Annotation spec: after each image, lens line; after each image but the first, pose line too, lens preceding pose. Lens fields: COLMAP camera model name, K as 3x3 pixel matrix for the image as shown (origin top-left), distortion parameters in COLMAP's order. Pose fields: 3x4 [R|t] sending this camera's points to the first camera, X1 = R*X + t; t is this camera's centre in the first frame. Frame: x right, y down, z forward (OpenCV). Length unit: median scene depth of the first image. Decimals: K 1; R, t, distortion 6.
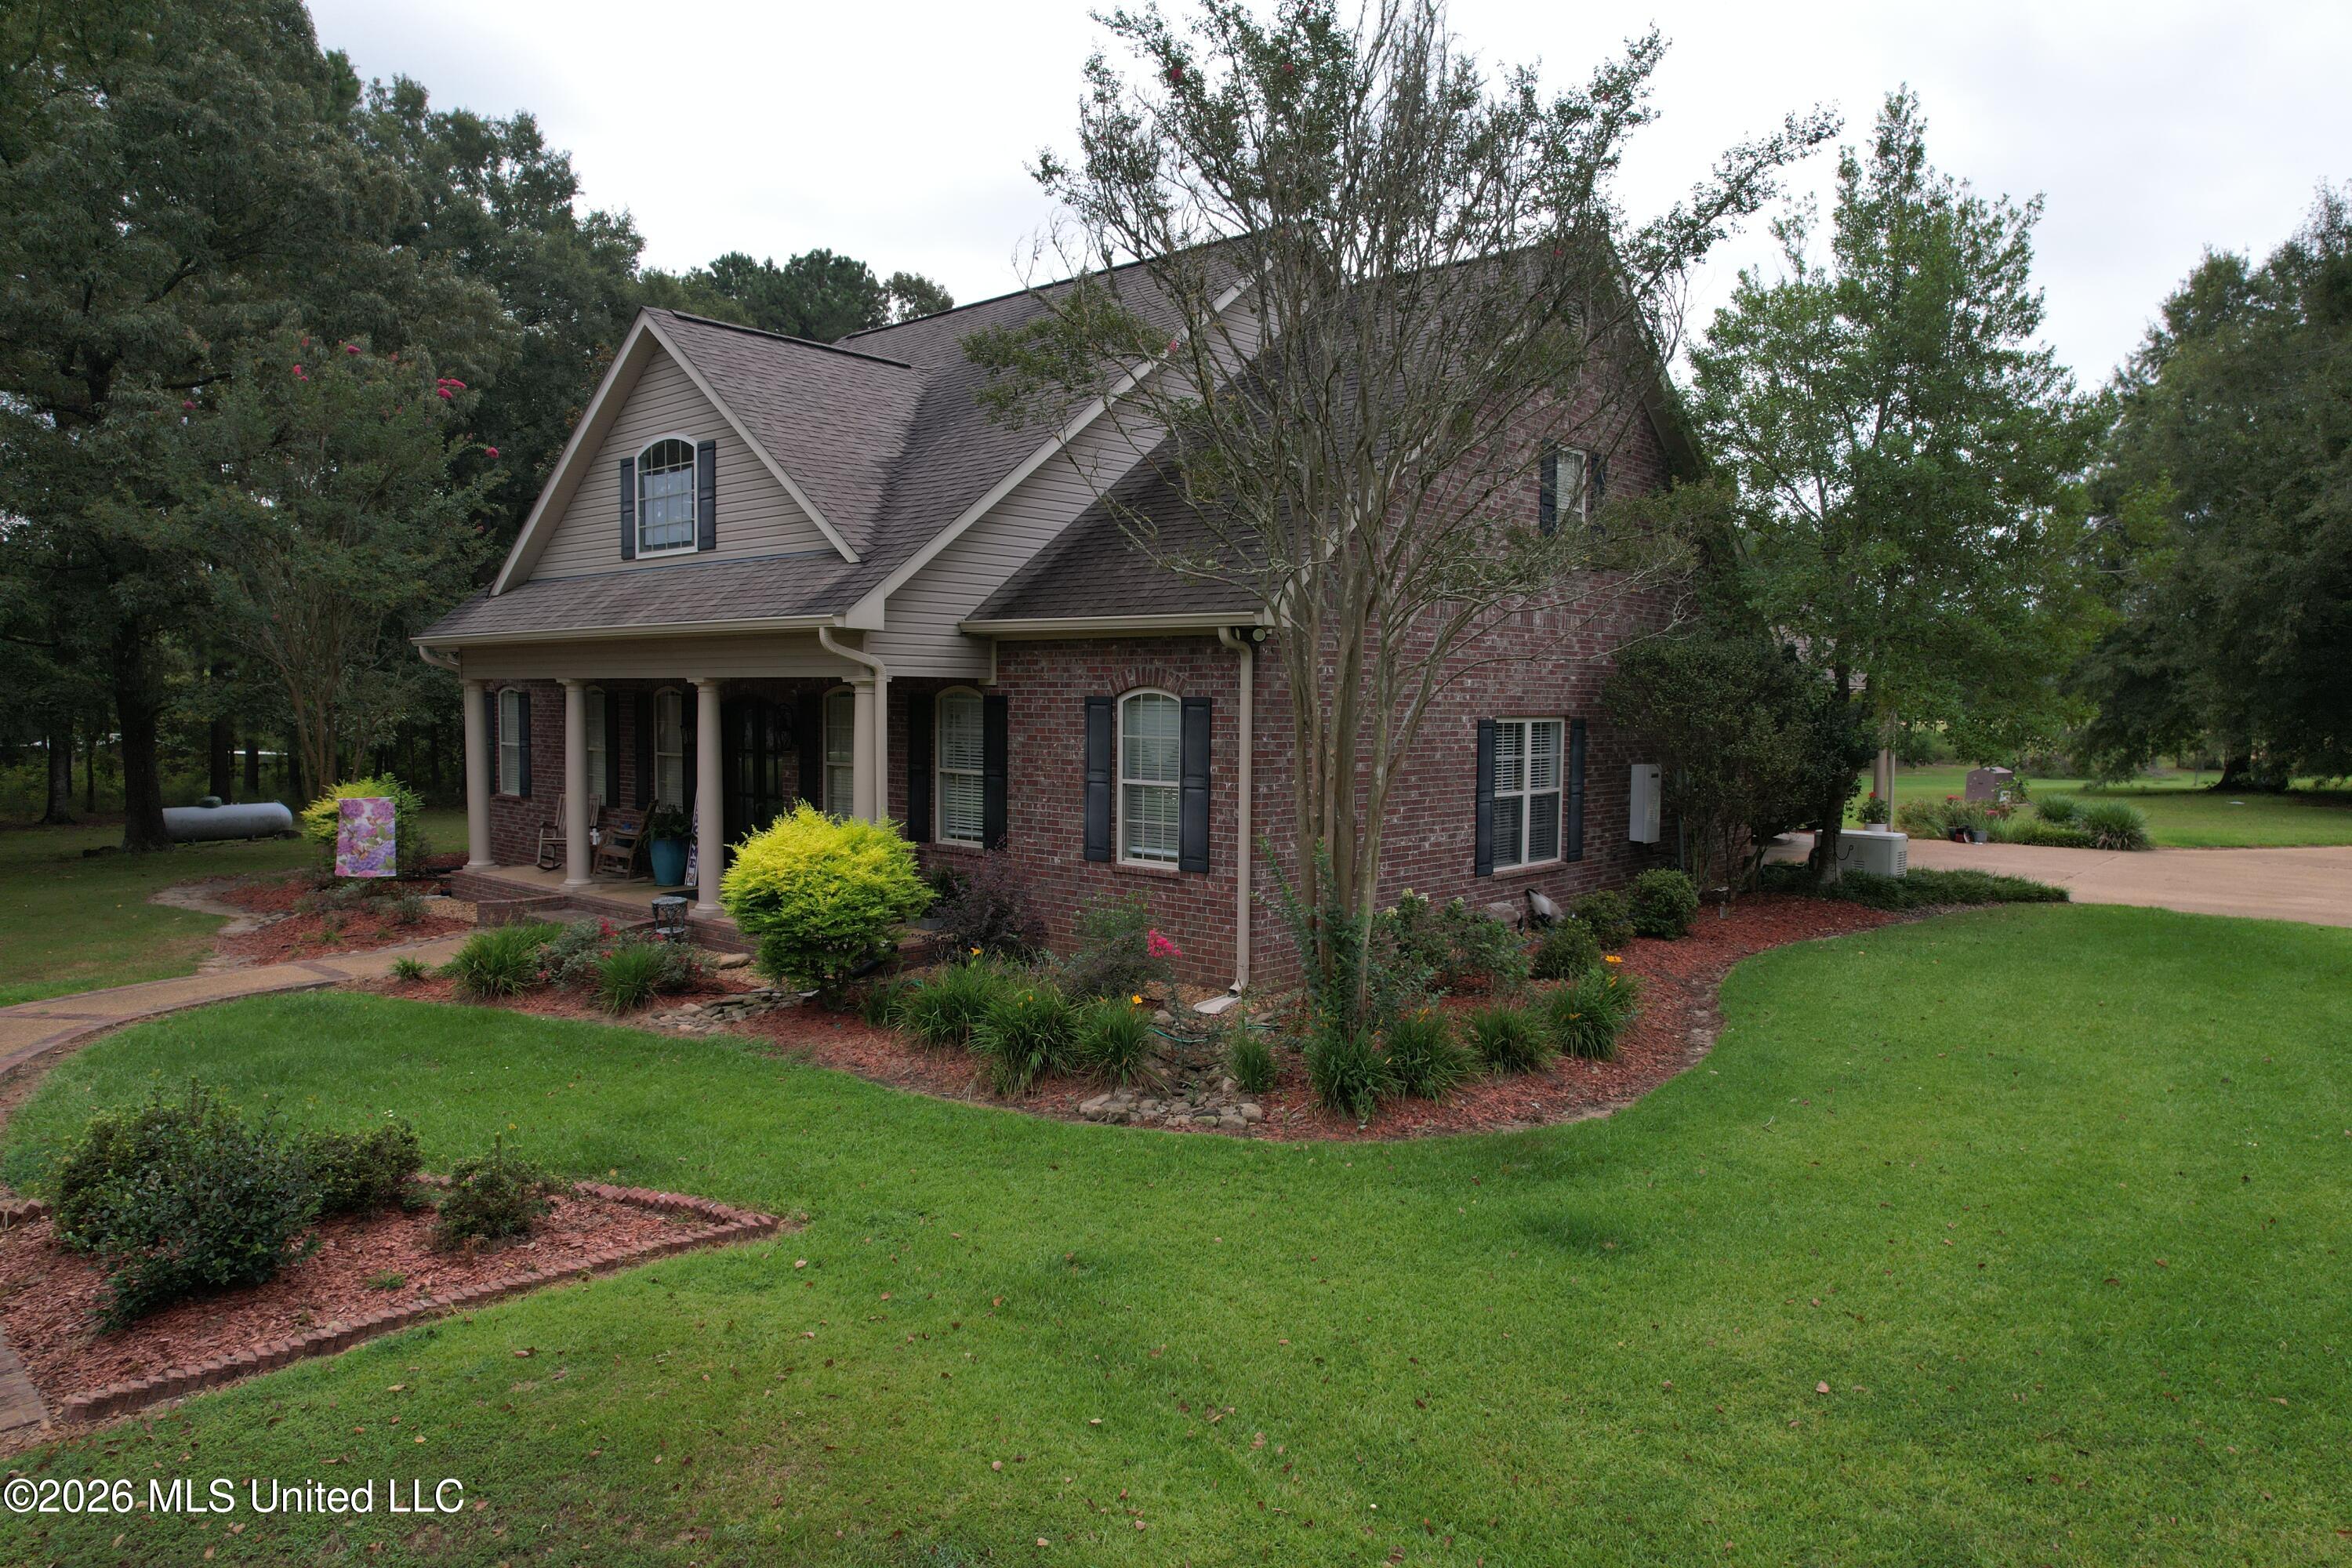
lens RADIAL K [[1502.1, 0, 1177.3], [0, 1502.1, 775.7], [0, 0, 1]] dist [-0.071170, 0.061483]
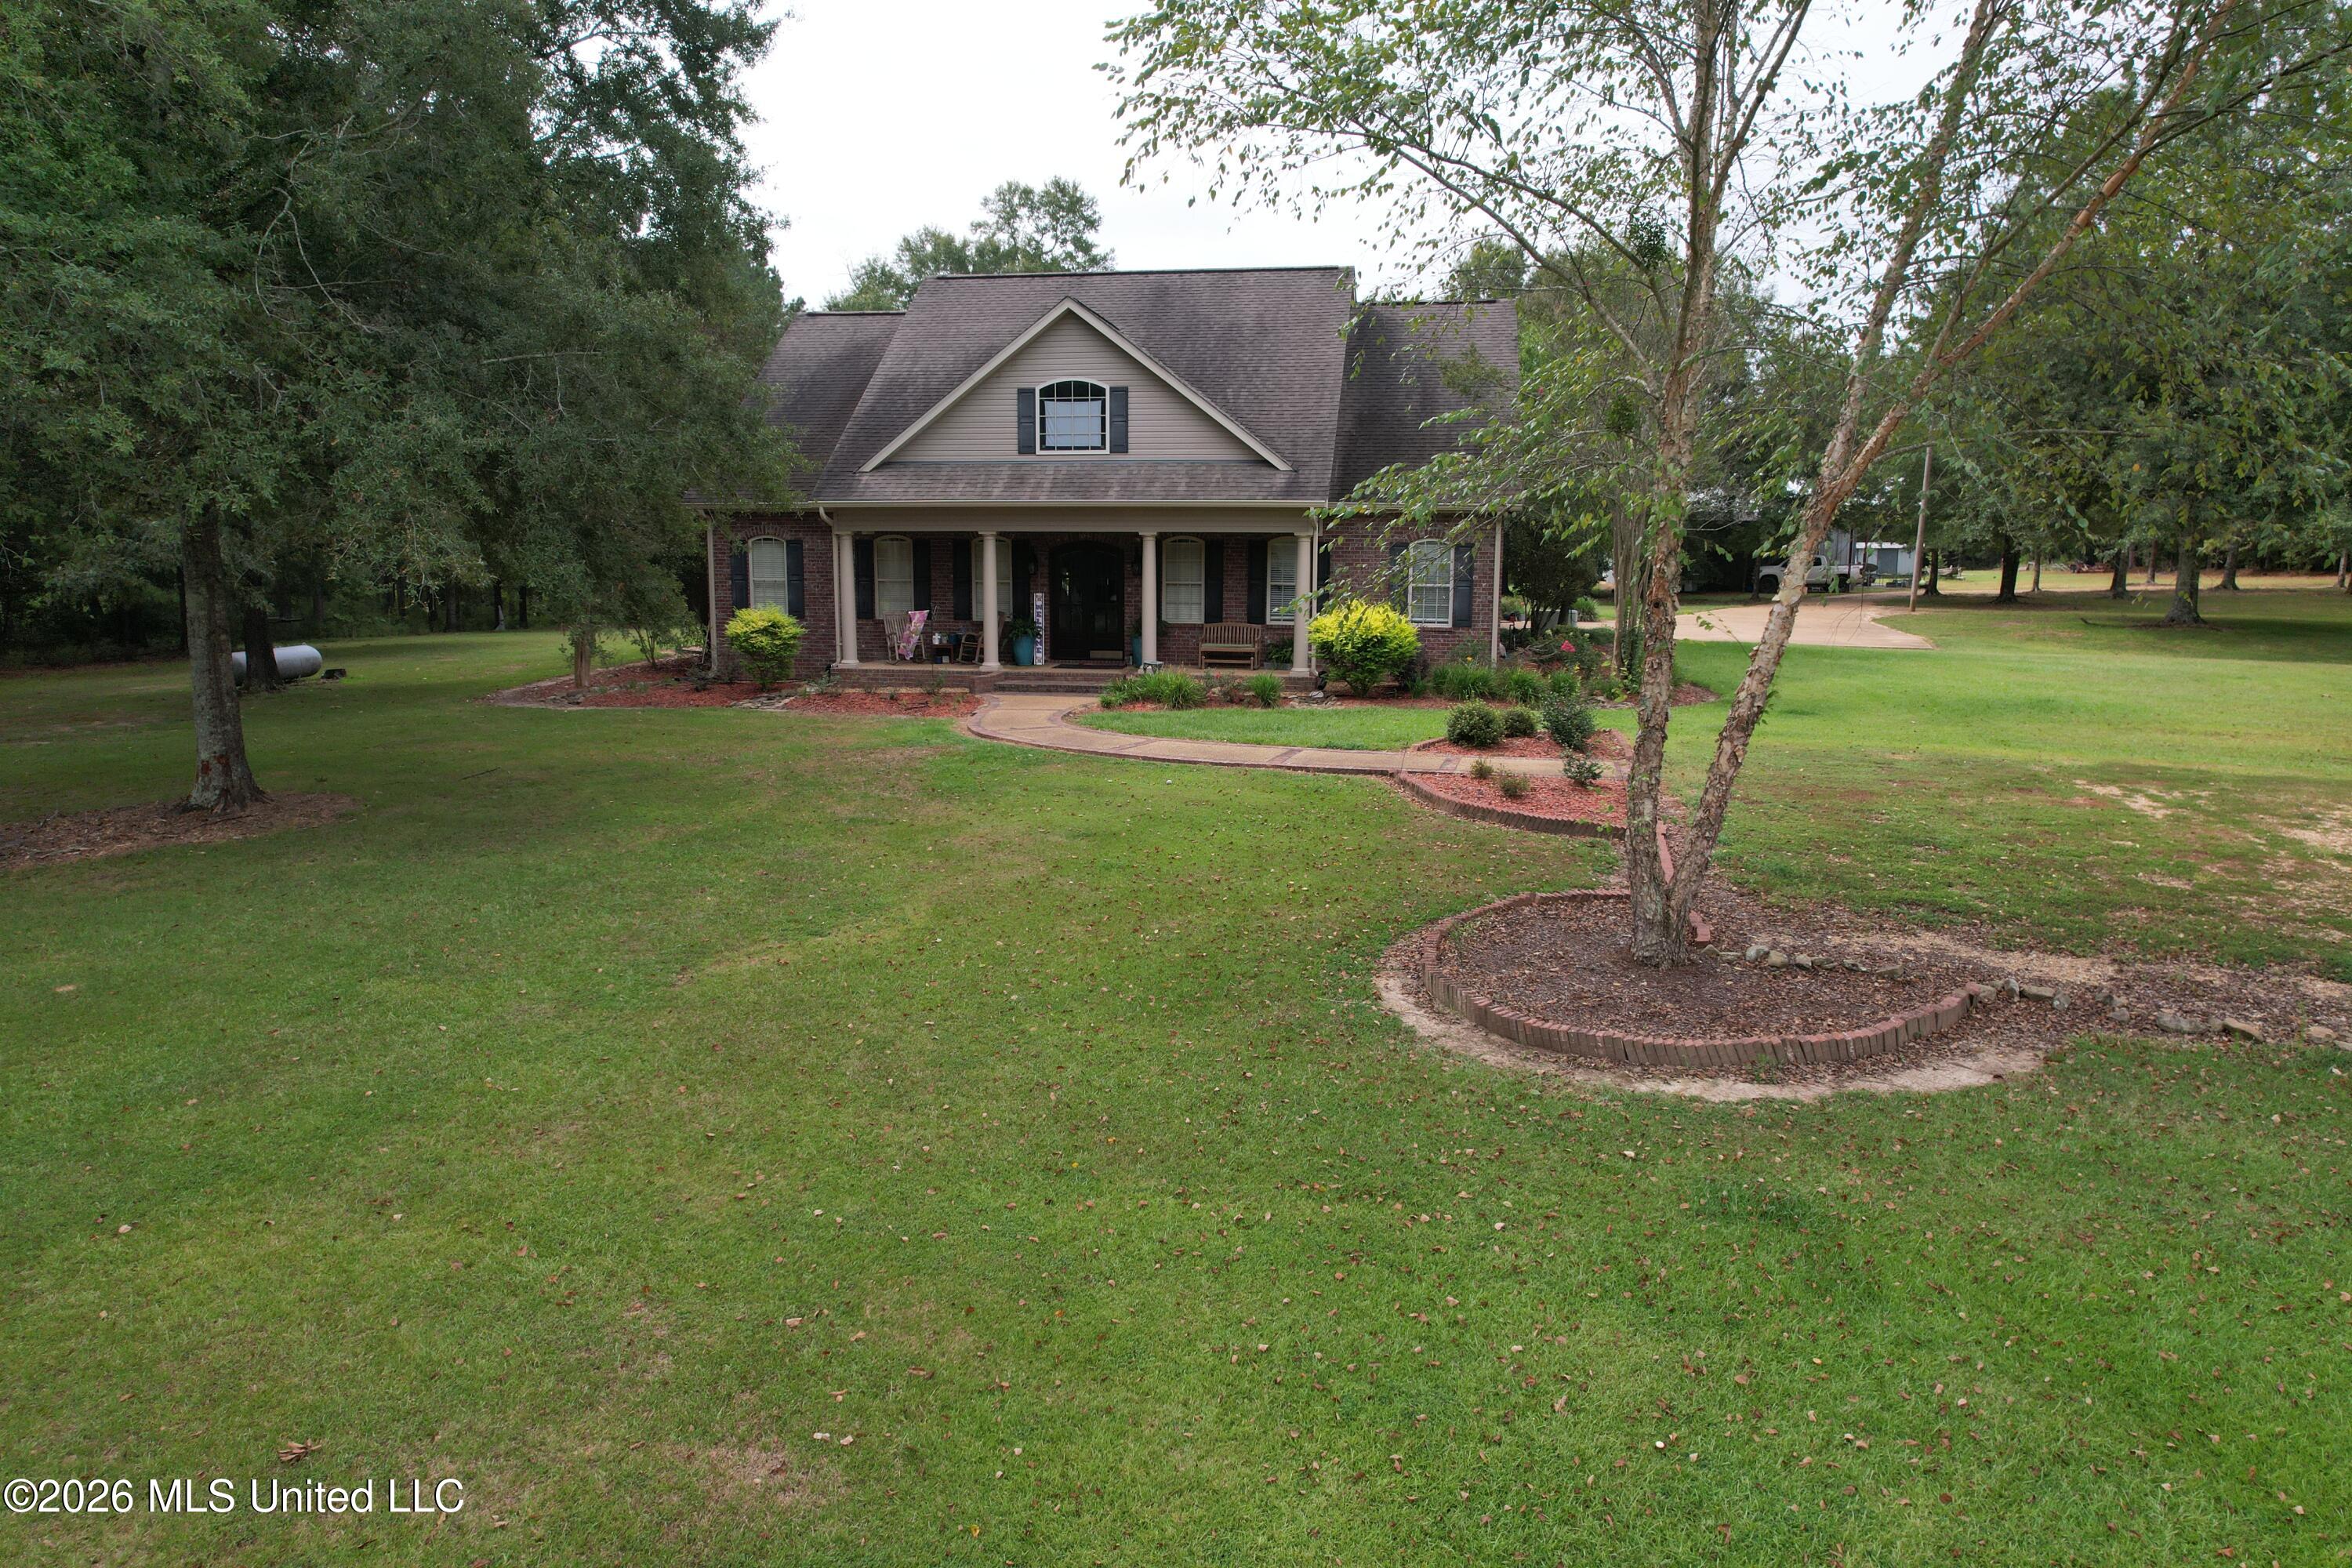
lens RADIAL K [[1502.1, 0, 1177.4], [0, 1502.1, 803.5], [0, 0, 1]] dist [-0.071170, 0.061483]
pose [[0.855155, -0.095128, 0.509568, -1.130442], [0.029424, 0.990340, 0.135502, 0.010027], [-0.517536, -0.100882, 0.849694, -0.476418]]
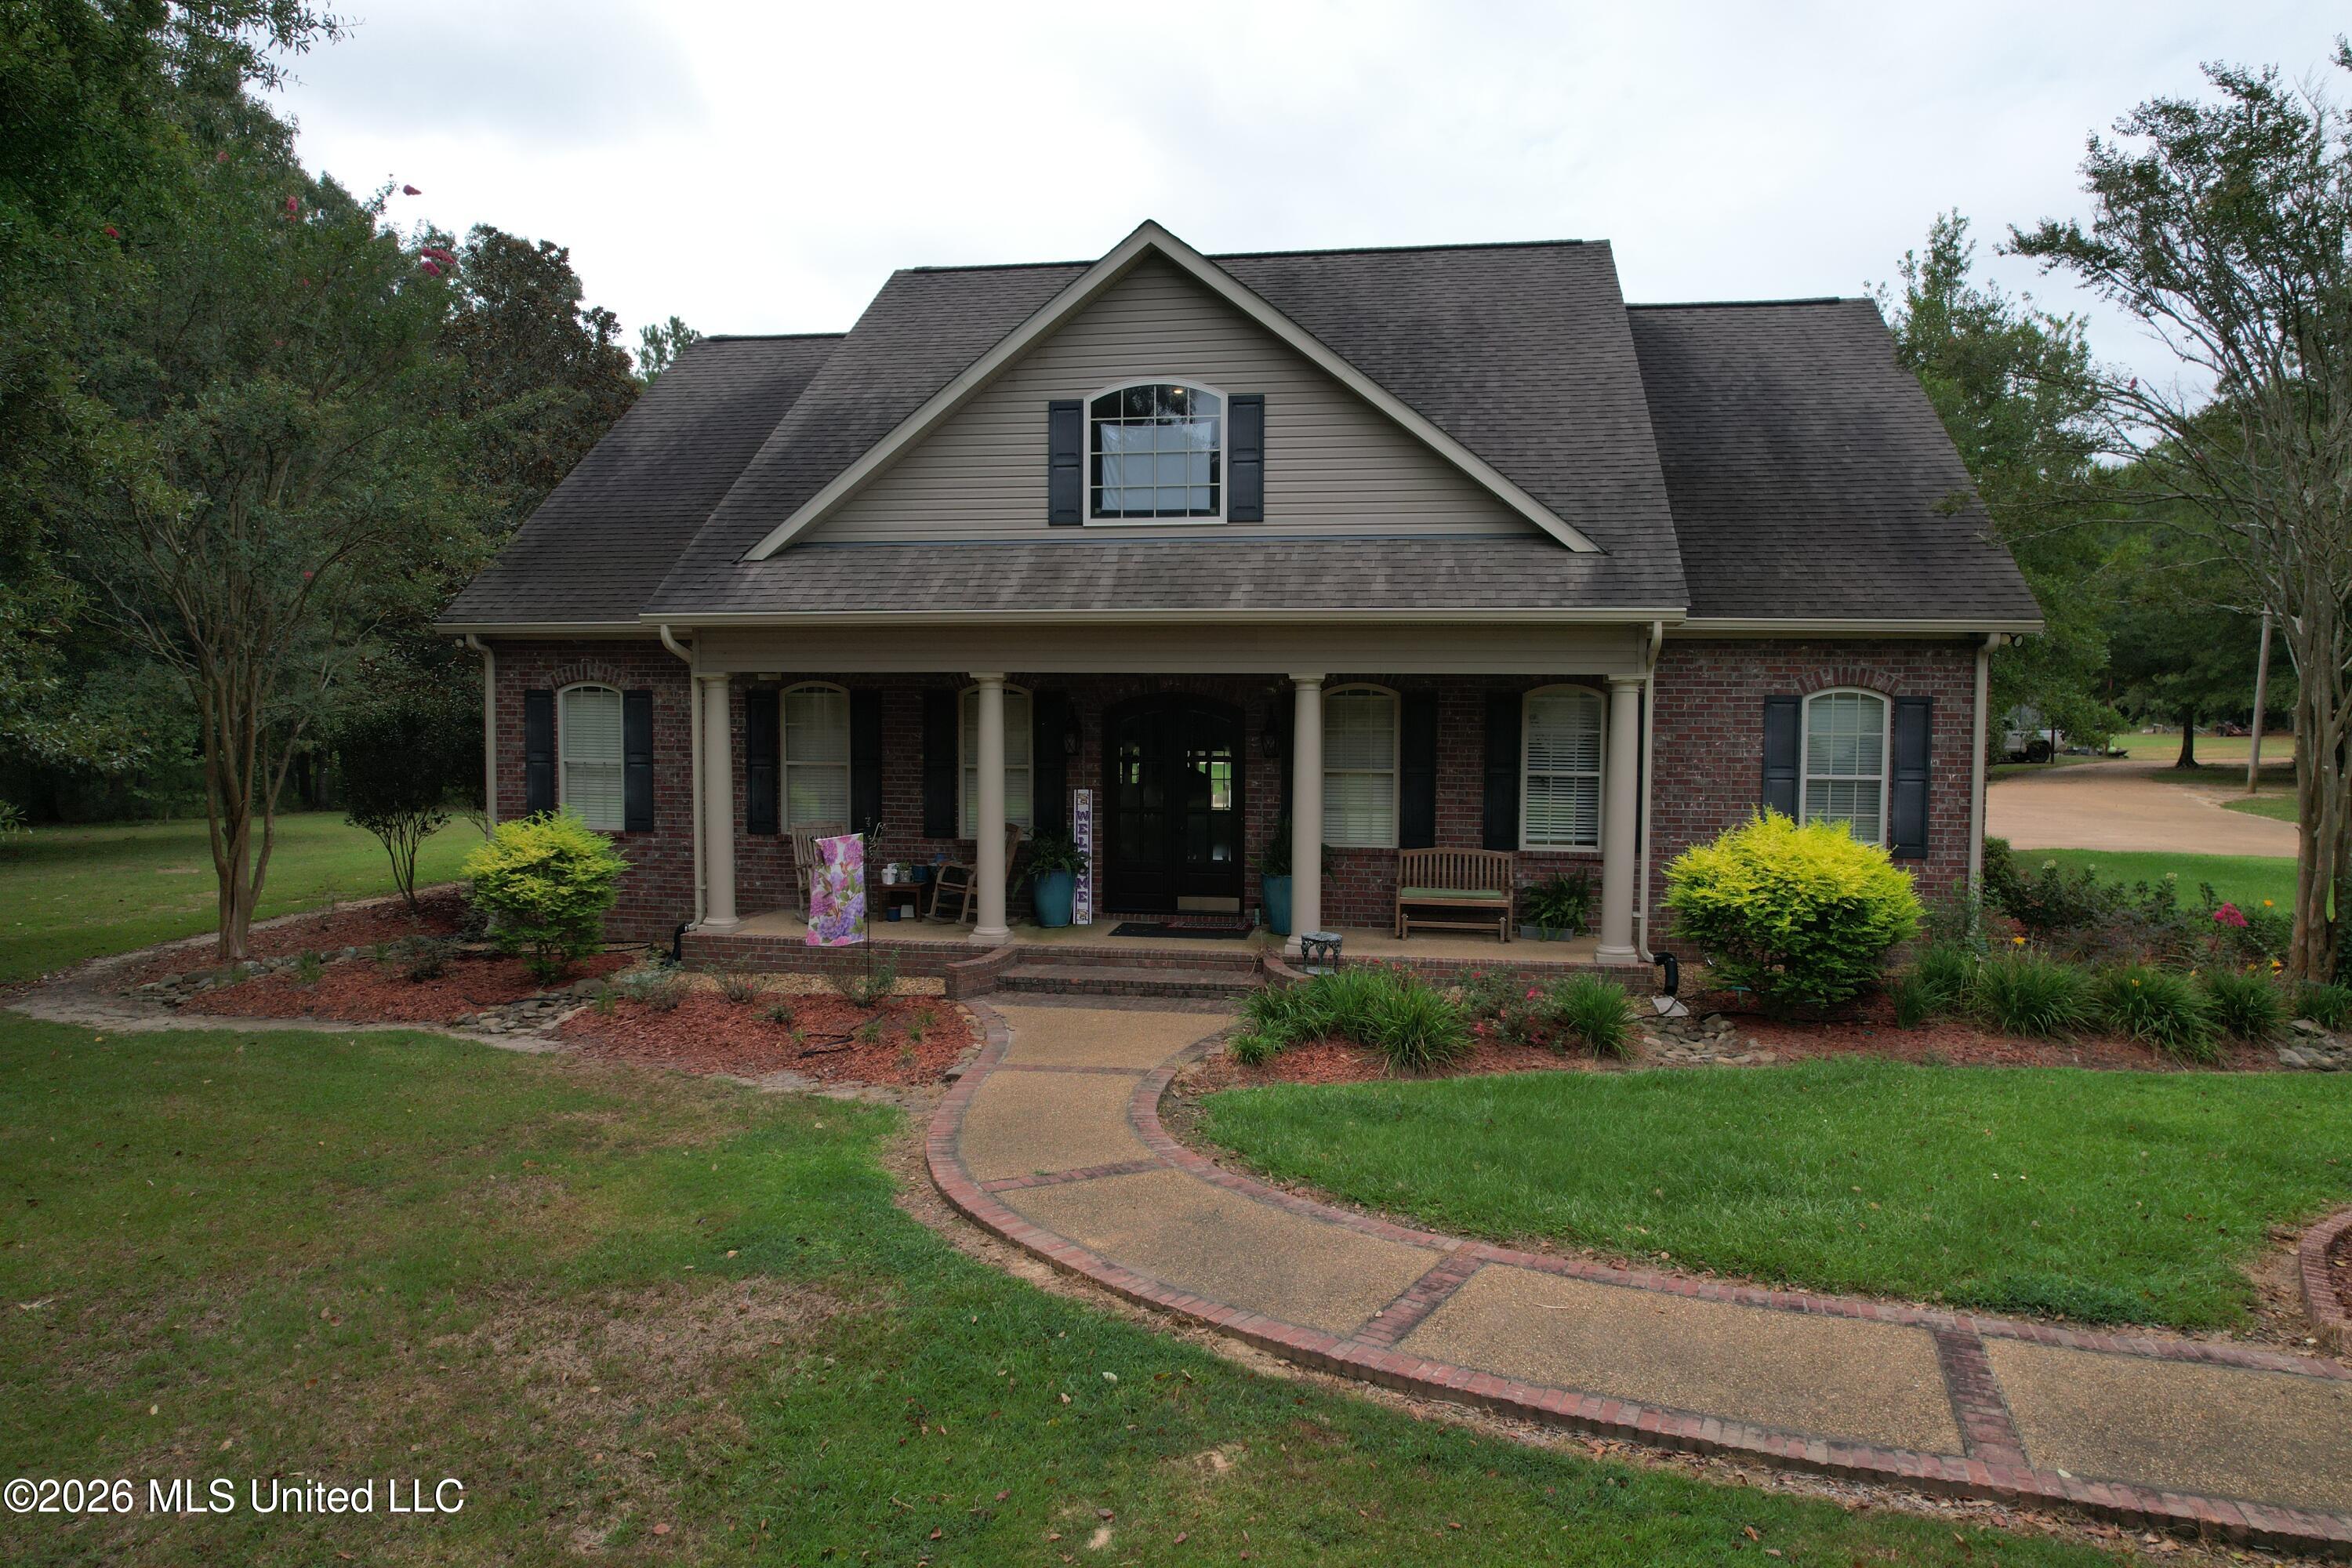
lens RADIAL K [[1502.1, 0, 1190.9], [0, 1502.1, 783.8], [0, 0, 1]] dist [-0.071170, 0.061483]
pose [[0.852763, -0.034514, 0.521156, -0.783546], [0.029652, 0.999404, 0.017667, -0.018617], [-0.521455, 0.000388, 0.853279, 0.286194]]
